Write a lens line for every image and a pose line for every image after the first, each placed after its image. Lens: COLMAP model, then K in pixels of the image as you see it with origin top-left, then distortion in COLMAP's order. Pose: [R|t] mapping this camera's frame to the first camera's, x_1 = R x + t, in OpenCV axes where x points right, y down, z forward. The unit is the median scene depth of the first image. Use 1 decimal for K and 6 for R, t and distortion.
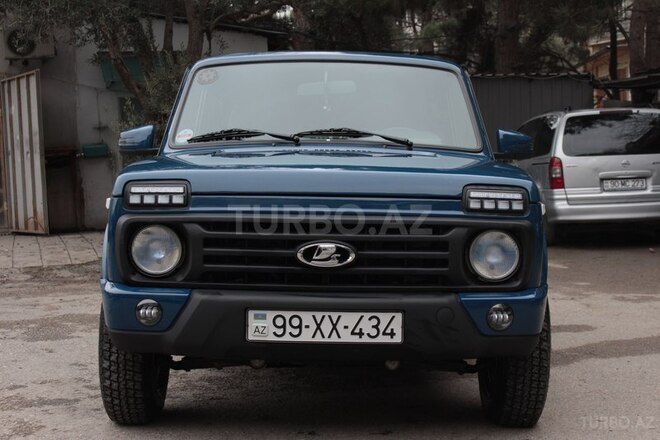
lens RADIAL K [[1024.4, 0, 331.7], [0, 1024.4, 217.1], [0, 0, 1]] dist [0.021277, 0.000000]
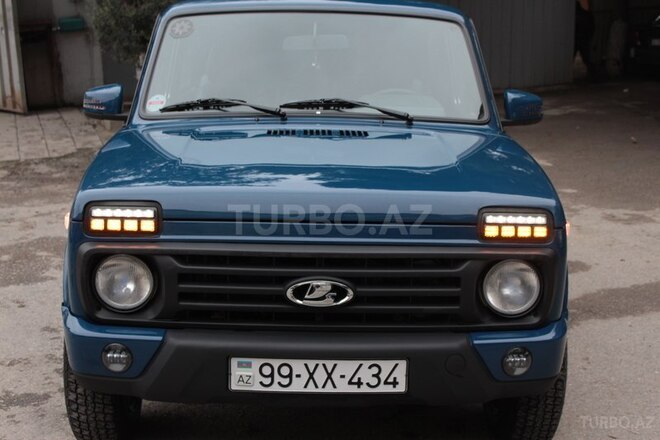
lens RADIAL K [[986.3, 0, 326.6], [0, 986.3, 224.7], [0, 0, 1]] dist [0.002334, 0.000000]
pose [[0.999844, 0.001579, 0.017588, -0.011618], [-0.004366, 0.987183, 0.159533, -0.121901], [-0.017111, -0.159585, 0.987036, 0.145848]]
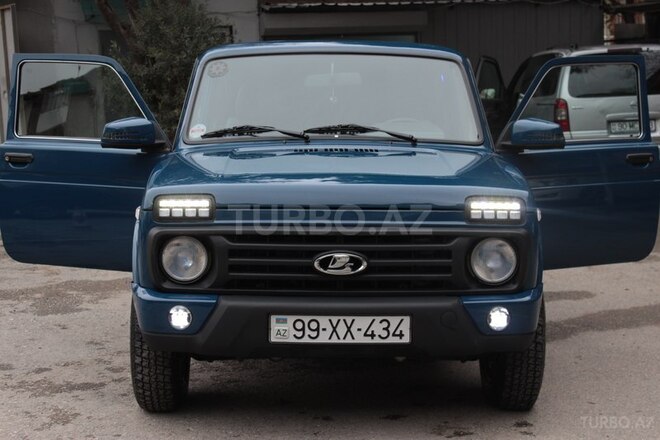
lens RADIAL K [[1110.8, 0, 328.0], [0, 1110.8, 217.1], [0, 0, 1]] dist [0.043795, 0.000000]
pose [[0.999946, -0.009062, 0.005115, -0.019419], [0.008672, 0.997398, 0.071565, -0.077986], [-0.005750, -0.071517, 0.997423, -0.145972]]
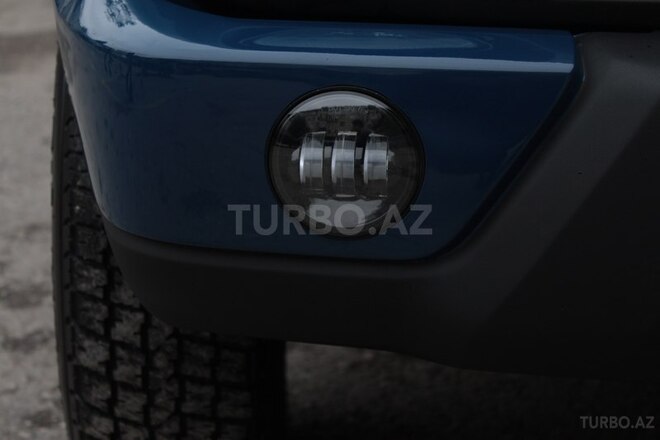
lens RADIAL K [[1482.5, 0, 330.0], [0, 1482.5, 220.4], [0, 0, 1]] dist [0.079387, 0.000000]
pose [[0.999999, 0.000333, -0.001088, -0.143295], [-0.000069, 0.972228, 0.234037, 0.033121], [0.001136, -0.234037, 0.972227, 0.589885]]
